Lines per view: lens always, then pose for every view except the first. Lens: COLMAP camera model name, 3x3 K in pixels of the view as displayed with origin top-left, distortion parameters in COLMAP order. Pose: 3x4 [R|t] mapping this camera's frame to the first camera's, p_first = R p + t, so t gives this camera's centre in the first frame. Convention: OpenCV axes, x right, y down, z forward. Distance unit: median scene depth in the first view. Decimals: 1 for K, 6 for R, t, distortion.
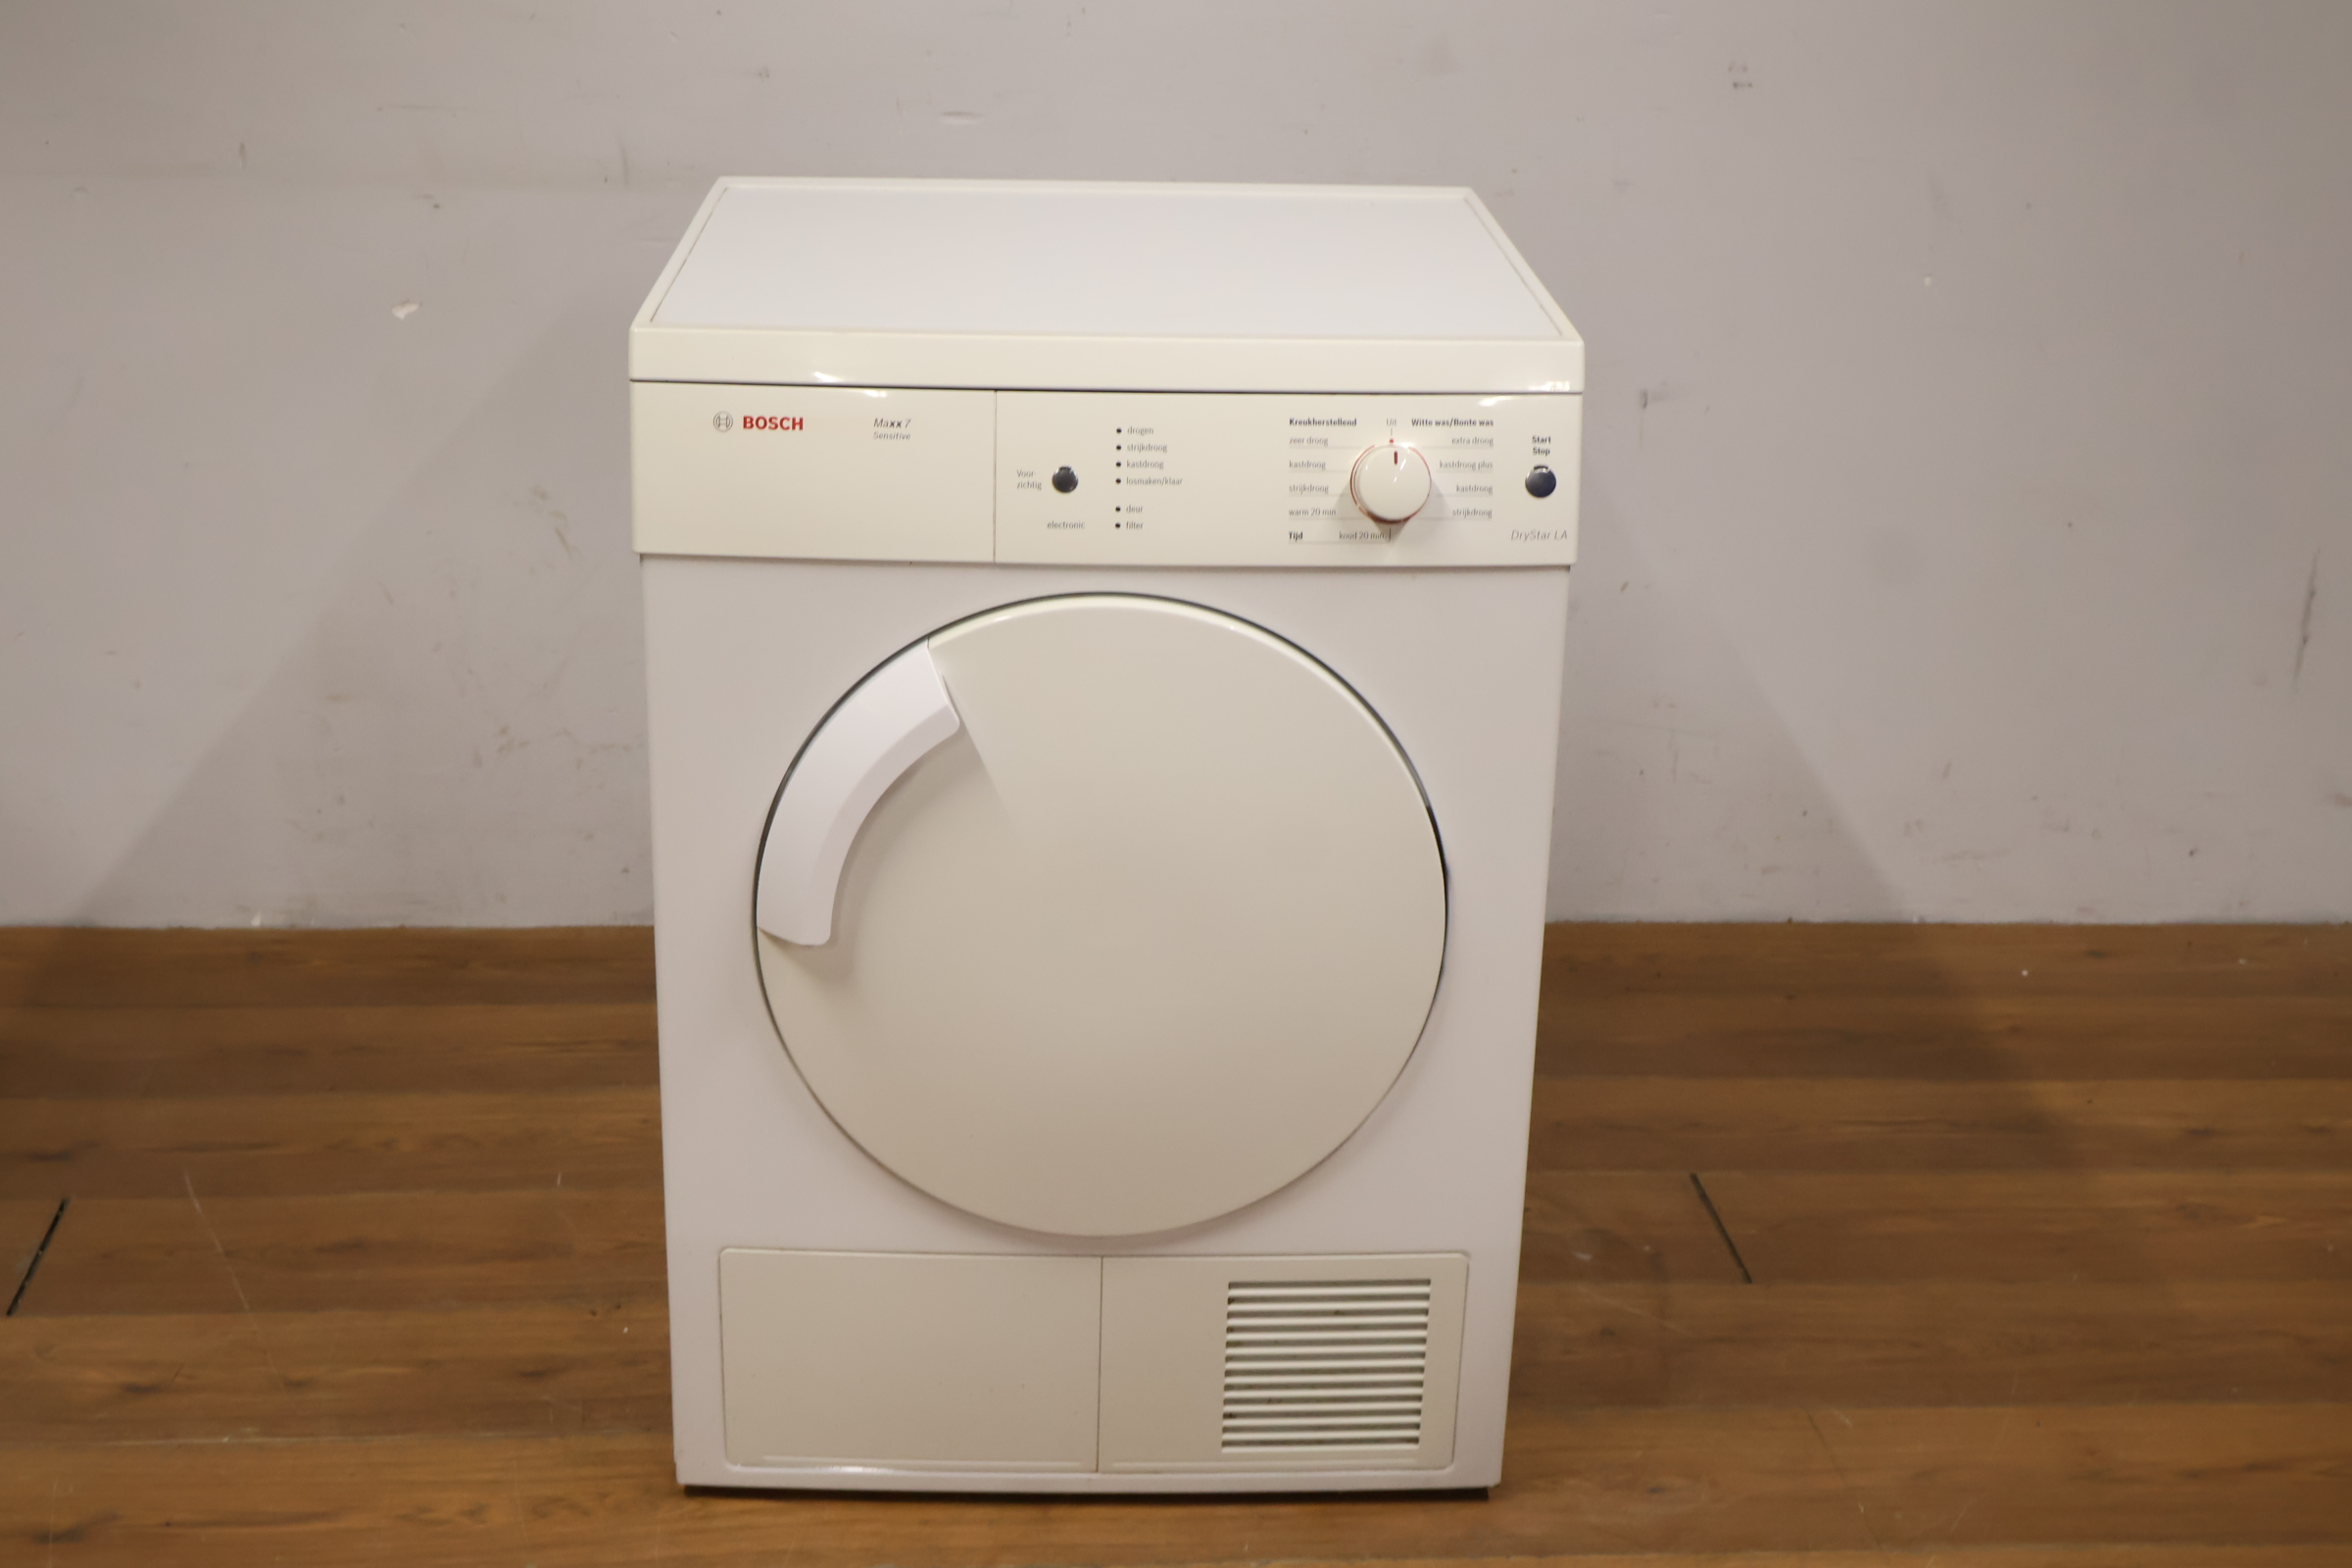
lens RADIAL K [[3091.9, 0, 1168.4], [0, 3091.9, 797.5], [0, 0, 1]] dist [-0.006979, 0.000000]
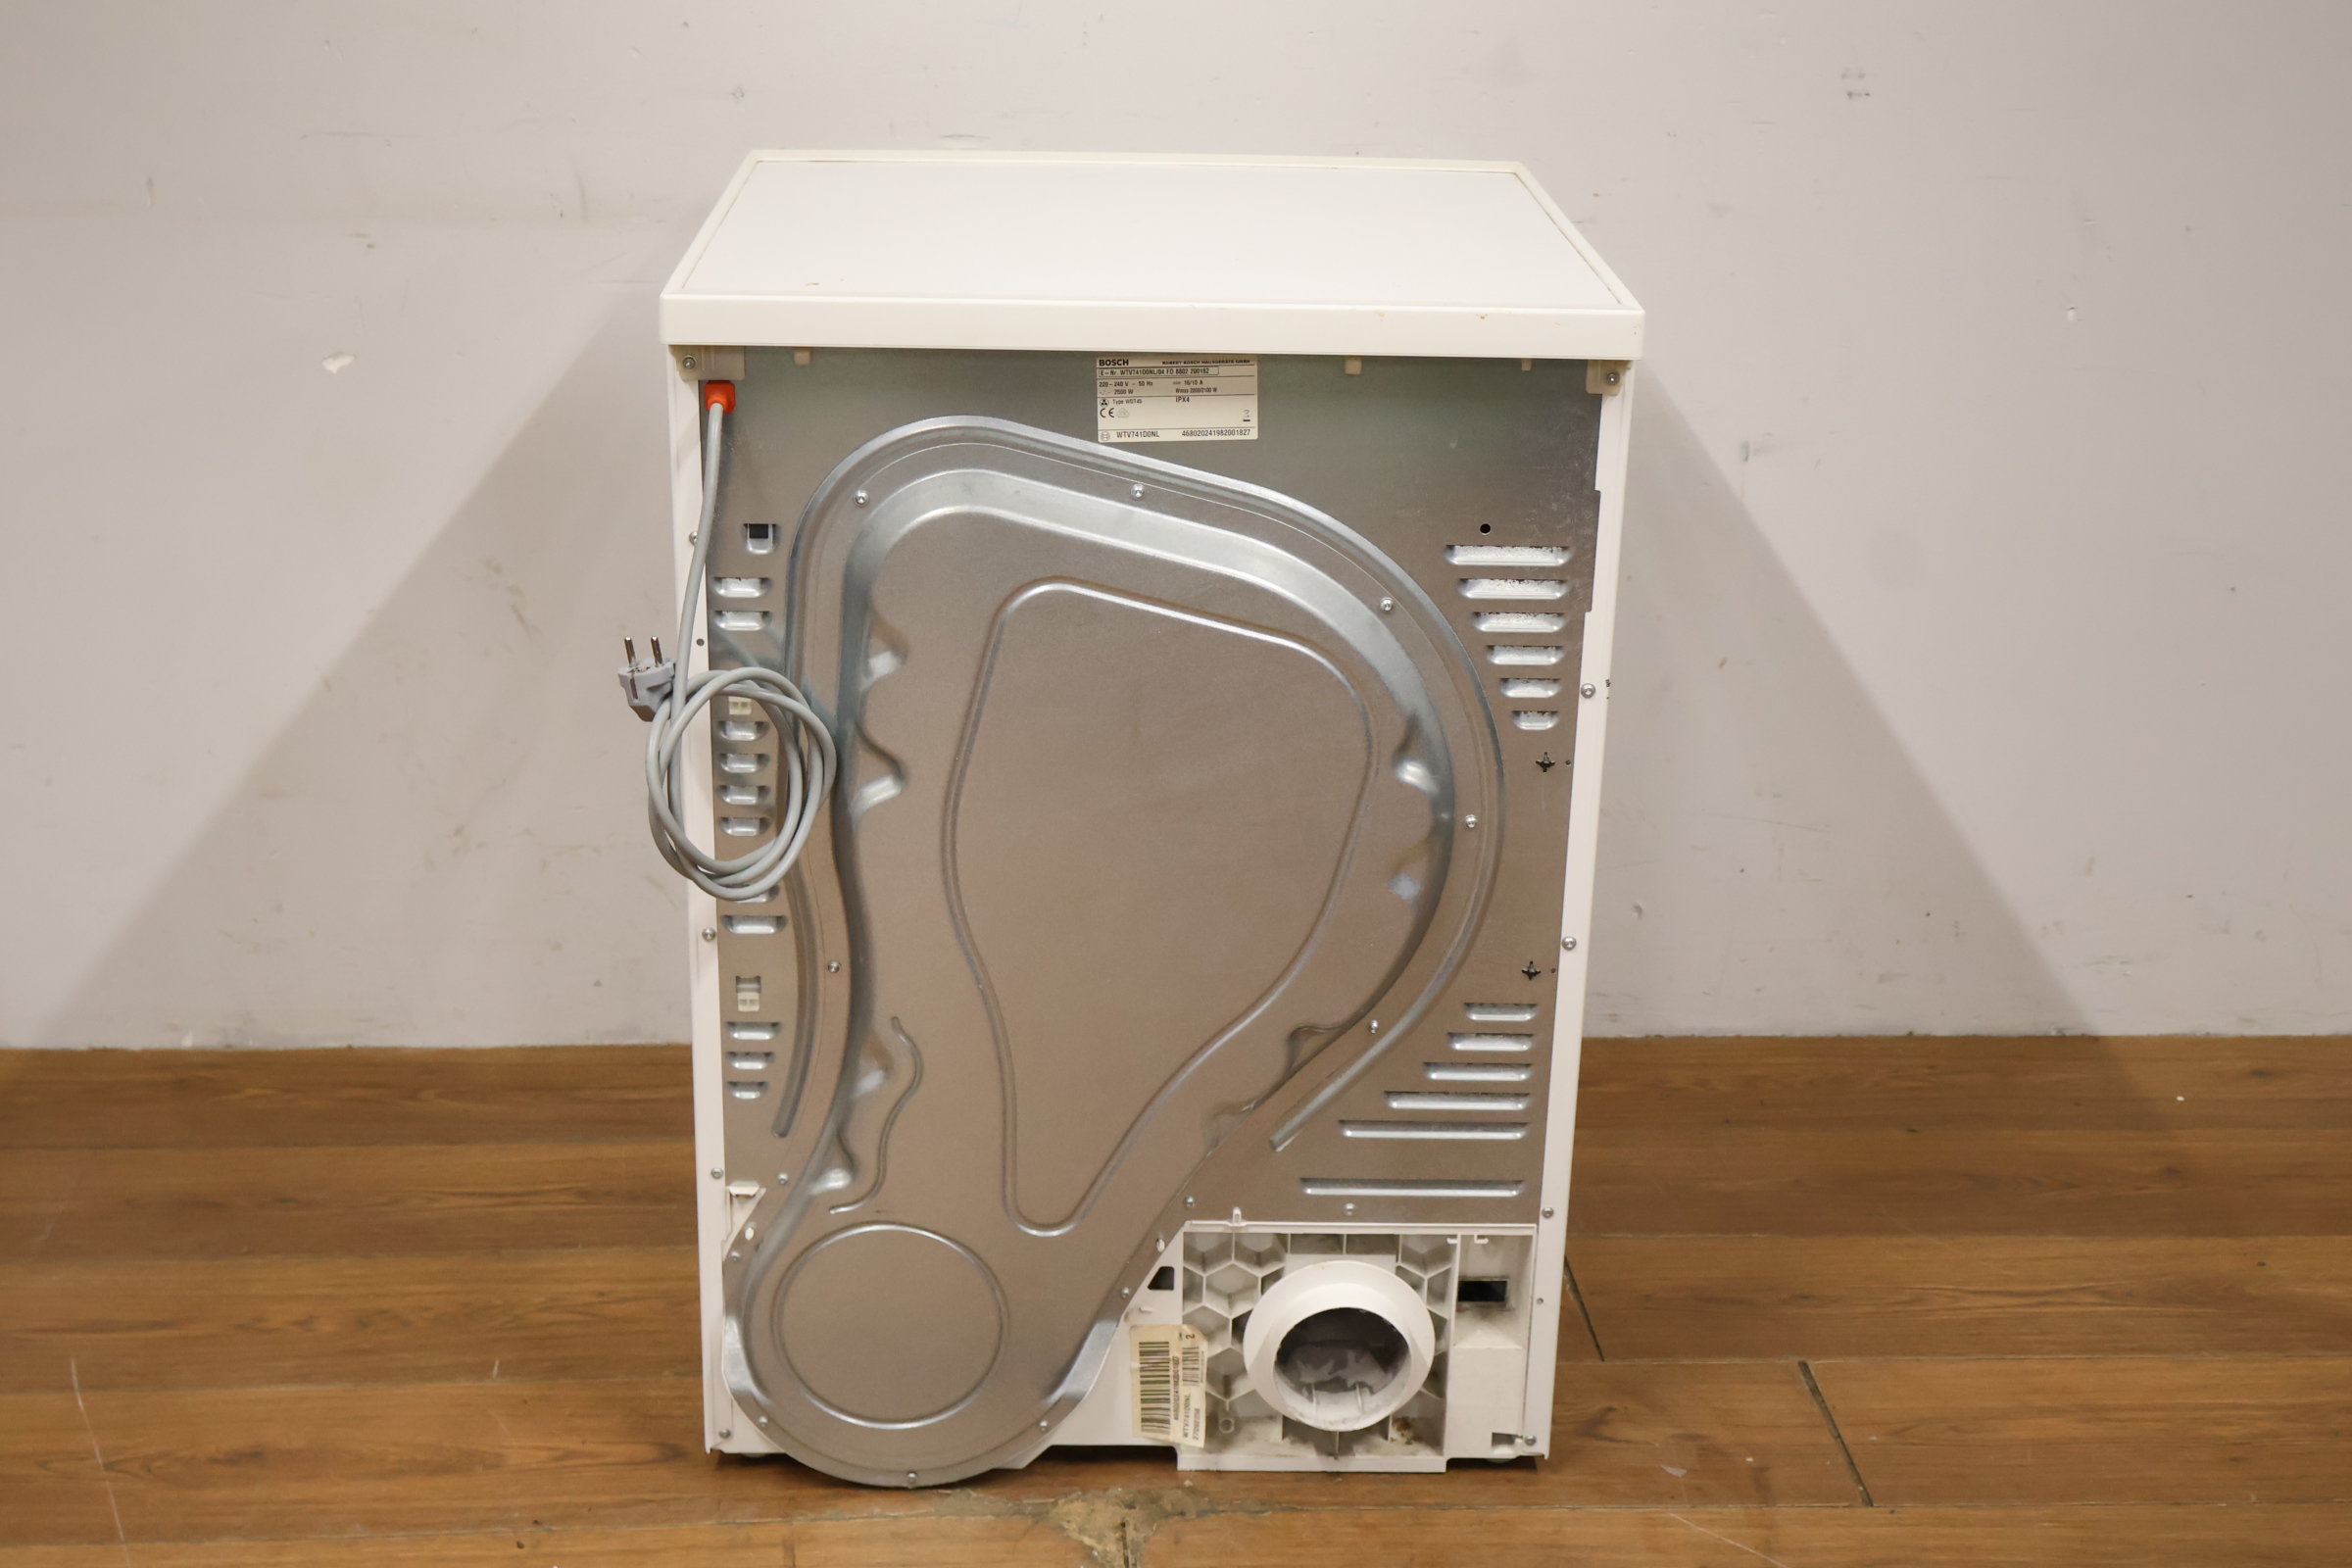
lens RADIAL K [[3091.9, 0, 1162.2], [0, 3091.9, 788.5], [0, 0, 1]] dist [-0.006979, 0.000000]
pose [[0.999467, -0.001541, -0.032596, 0.021115], [0.001770, 0.999974, 0.007005, -0.049563], [0.032584, -0.007059, 0.999444, 0.145404]]
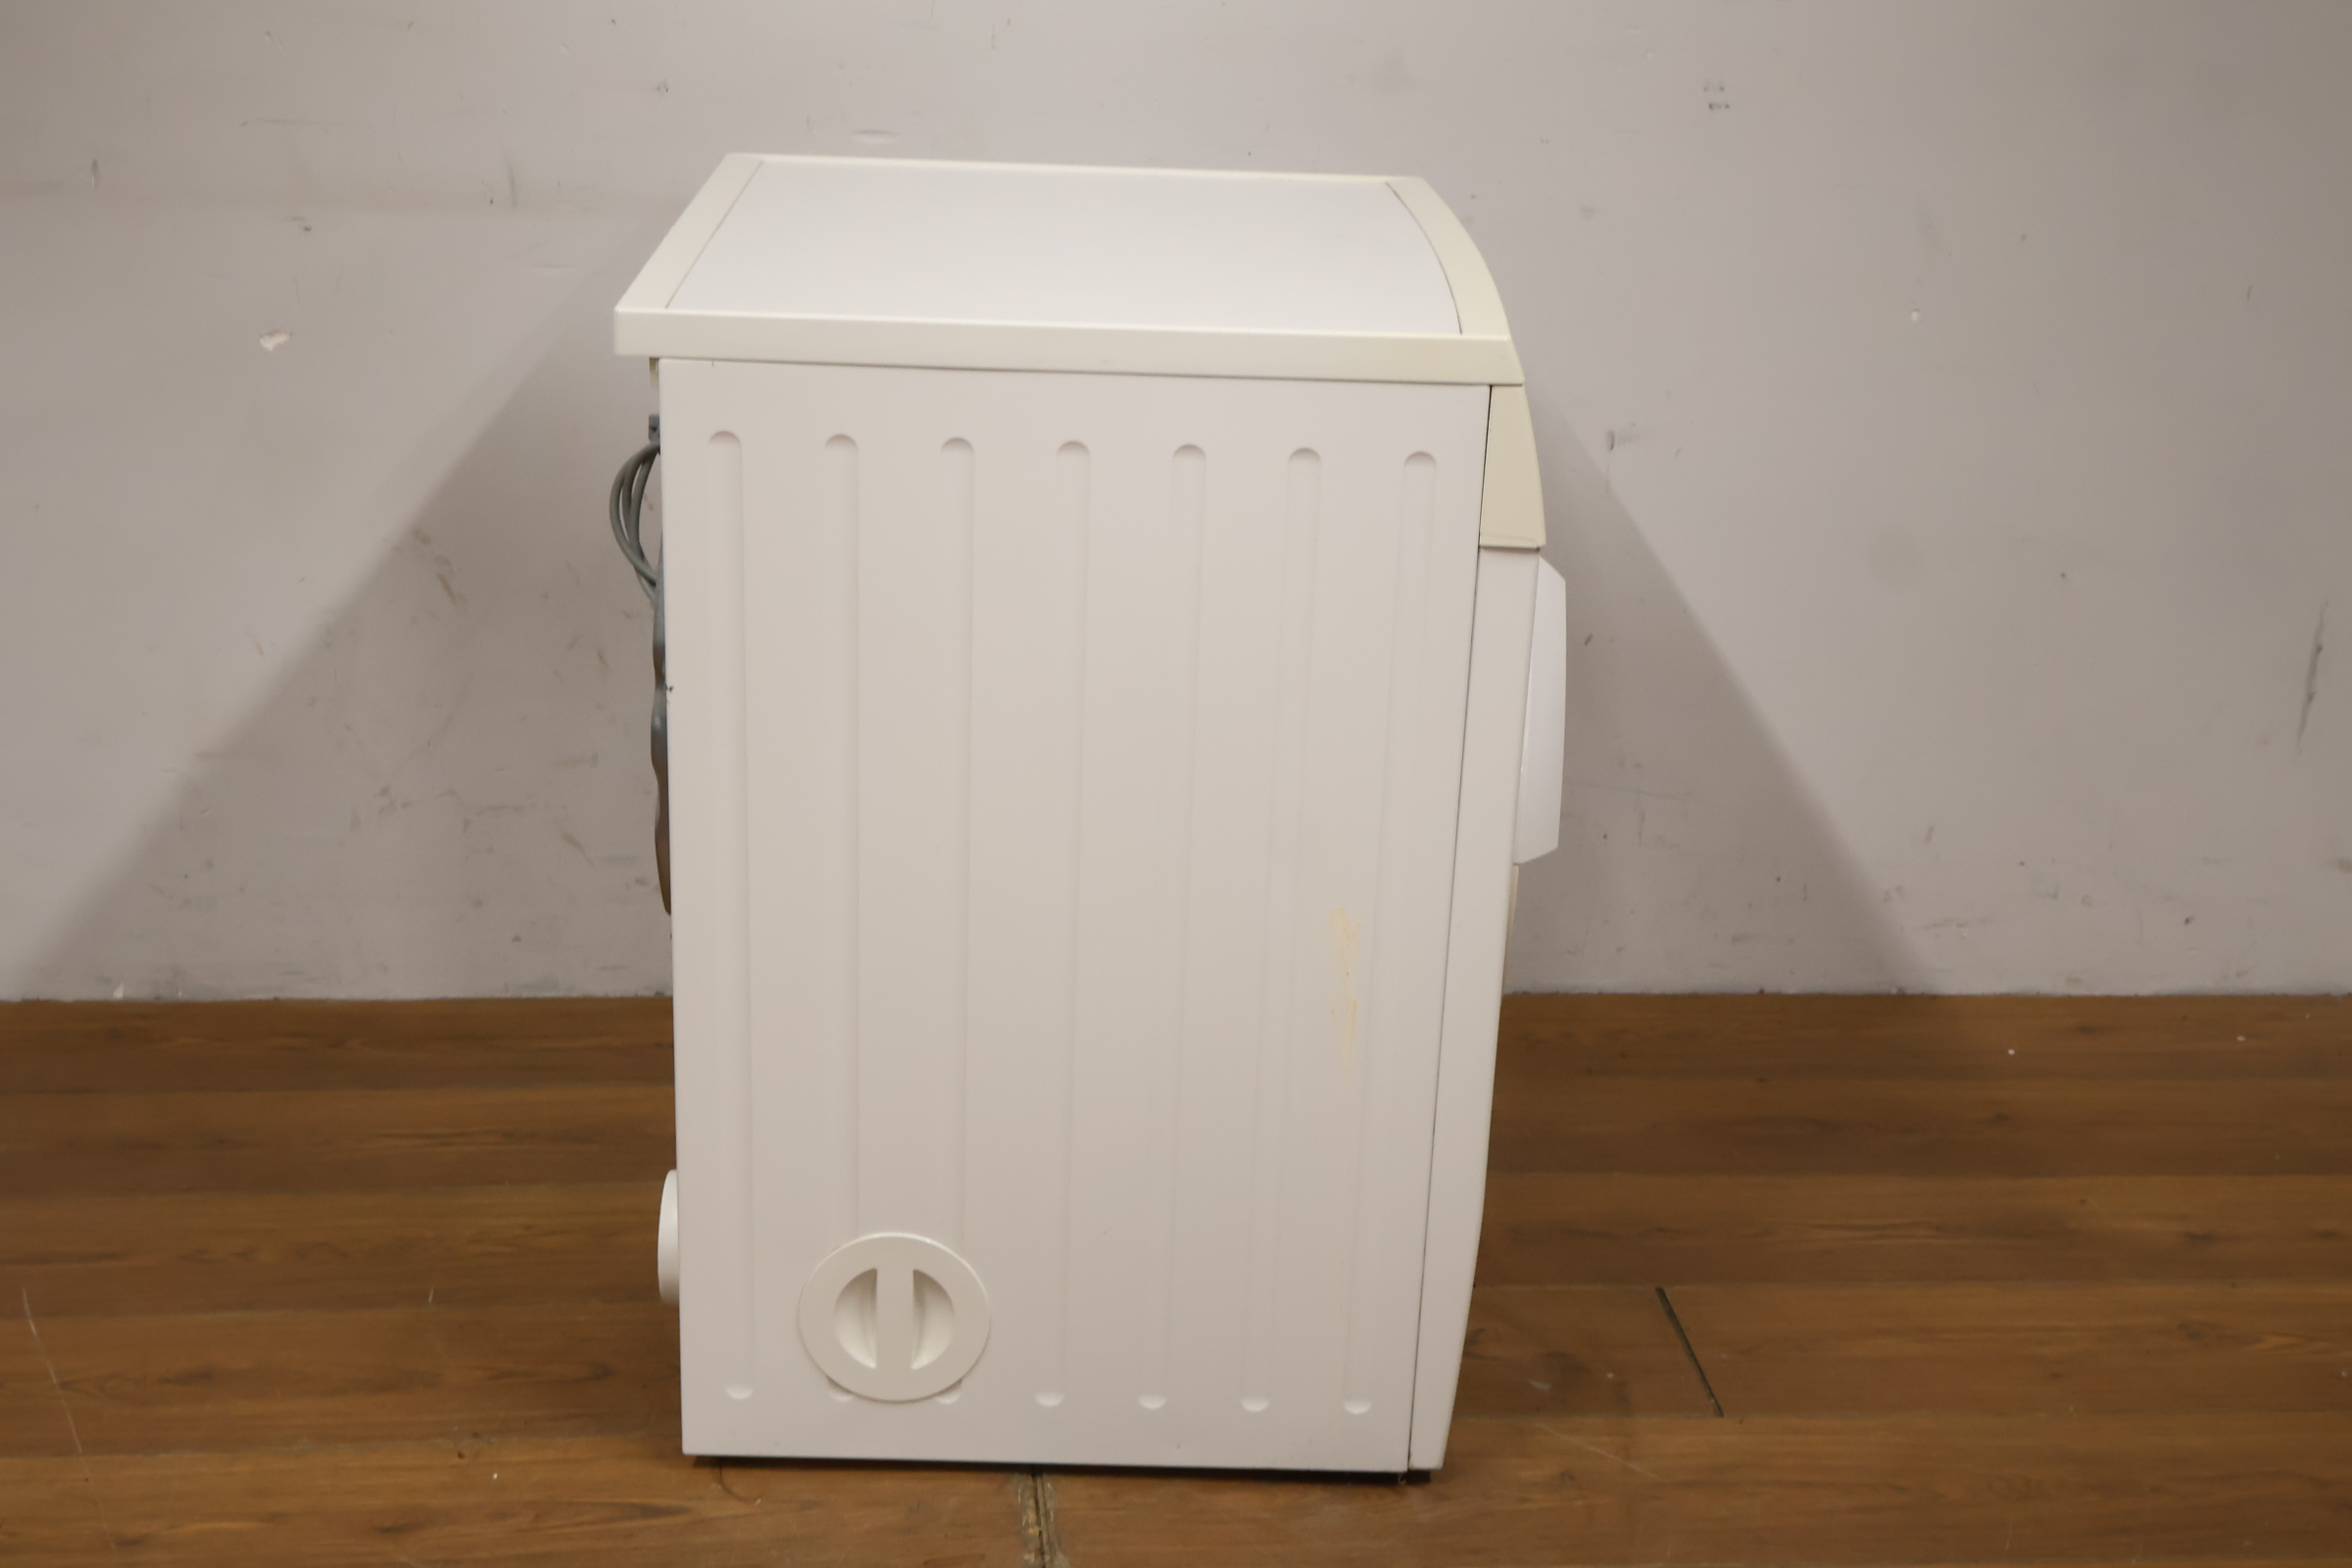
lens RADIAL K [[3091.9, 0, 1169.1], [0, 3091.9, 800.3], [0, 0, 1]] dist [-0.006979, 0.000000]
pose [[0.999890, 0.004182, 0.014204, 0.009696], [-0.004360, 0.999912, 0.012510, -0.039338], [-0.014150, -0.012571, 0.999821, 0.084265]]
